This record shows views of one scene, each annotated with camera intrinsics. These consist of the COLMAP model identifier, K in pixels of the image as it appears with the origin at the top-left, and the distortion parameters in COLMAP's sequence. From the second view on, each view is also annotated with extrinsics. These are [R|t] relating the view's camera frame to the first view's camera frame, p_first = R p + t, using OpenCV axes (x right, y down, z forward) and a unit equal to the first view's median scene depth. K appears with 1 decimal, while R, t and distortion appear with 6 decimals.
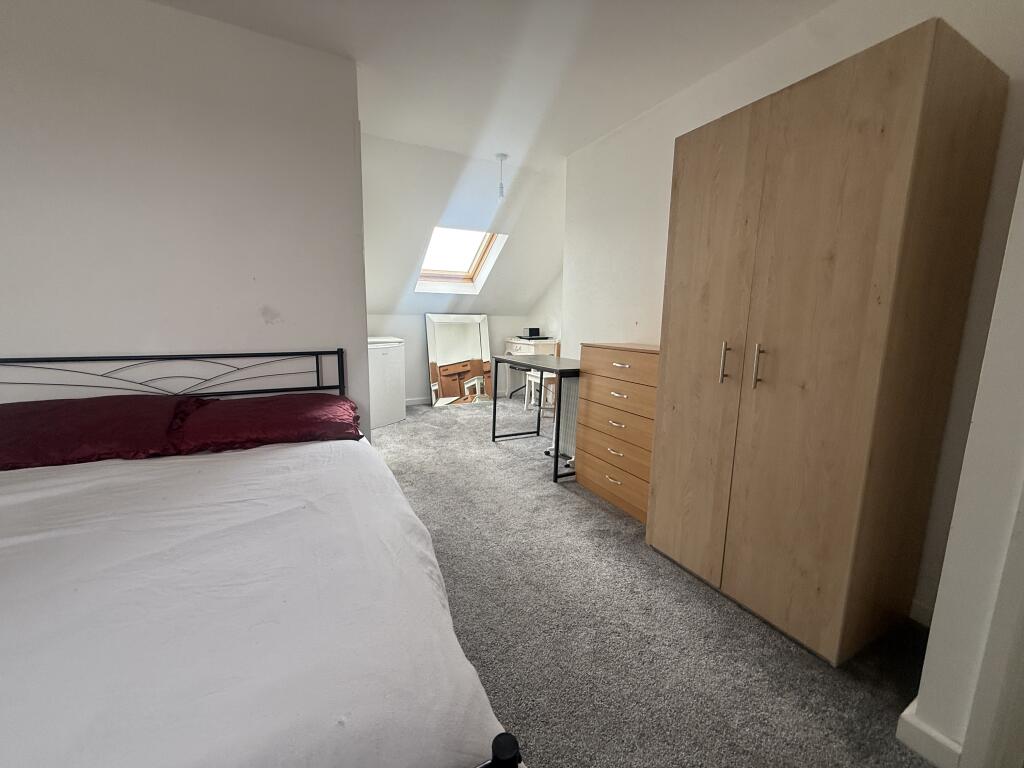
lens RADIAL K [[407.0, 0, 513.8], [0, 407.0, 382.8], [0, 0, 1]] dist [0.004128, 0.000046]
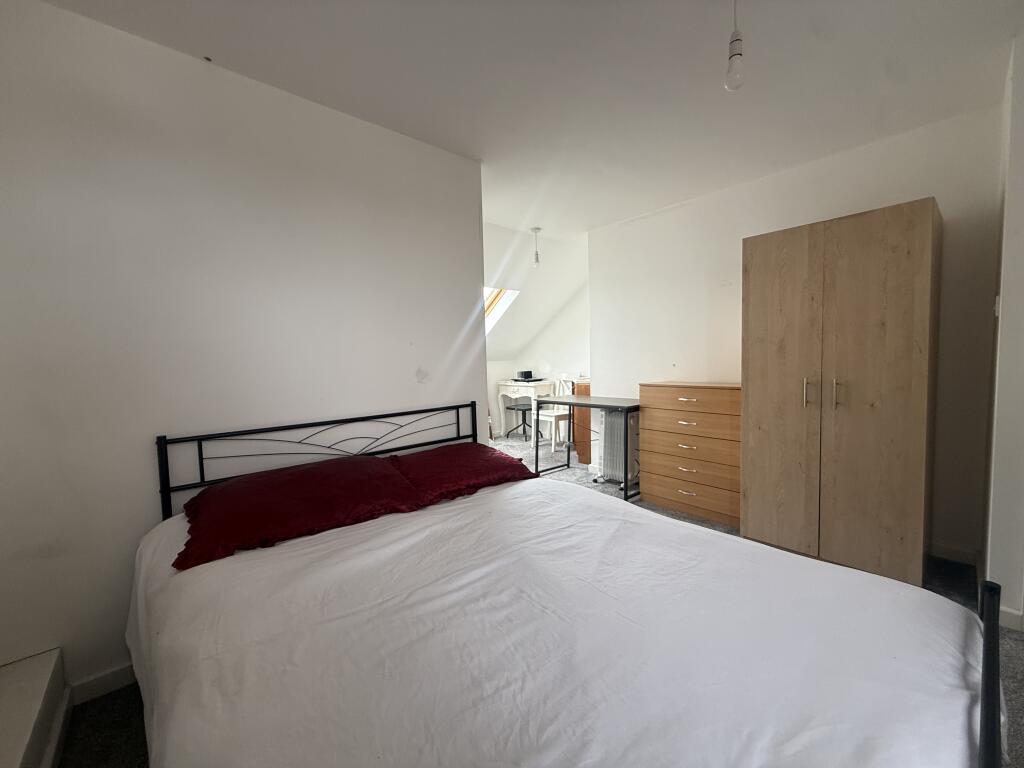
lens RADIAL K [[407.0, 0, 511.3], [0, 407.0, 383.7], [0, 0, 1]] dist [0.004128, 0.000046]
pose [[0.970915, -0.056763, 0.232600, -0.621168], [0.078126, 0.993426, -0.083678, -0.031740], [-0.226321, 0.099416, 0.968966, -0.123523]]
